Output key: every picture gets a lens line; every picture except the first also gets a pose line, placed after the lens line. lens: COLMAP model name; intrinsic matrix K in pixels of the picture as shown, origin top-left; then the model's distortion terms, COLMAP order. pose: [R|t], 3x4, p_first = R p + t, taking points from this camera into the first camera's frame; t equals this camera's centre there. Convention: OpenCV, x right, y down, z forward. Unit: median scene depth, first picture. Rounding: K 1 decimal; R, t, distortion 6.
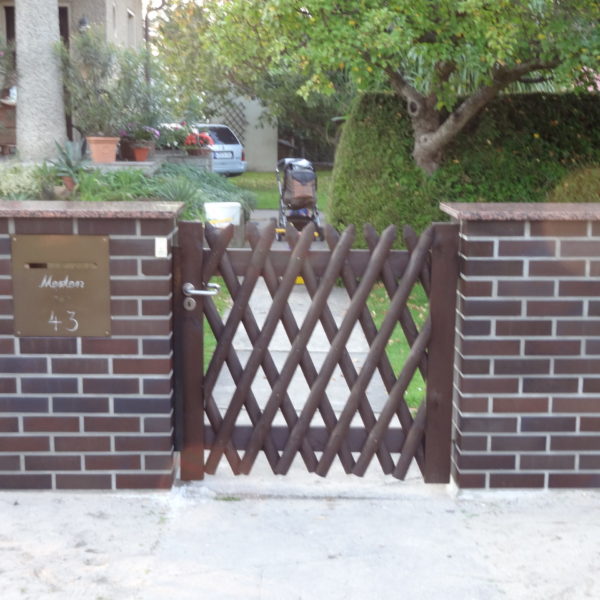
lens RADIAL K [[1035.5, 0, 300.0], [0, 1035.5, 296.6], [0, 0, 1]] dist [0.013768, 0.000000]
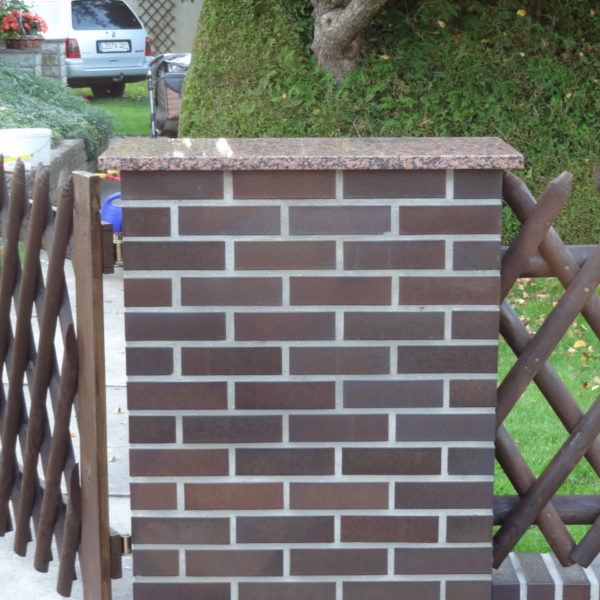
lens RADIAL K [[1658.9, 0, 300.2], [0, 1658.9, 302.4], [0, 0, 1]] dist [-0.002824, 0.000000]
pose [[0.999328, -0.003274, -0.036515, 0.137669], [0.004006, 0.999792, 0.019994, -0.009476], [0.036442, -0.020127, 0.999133, 0.046761]]
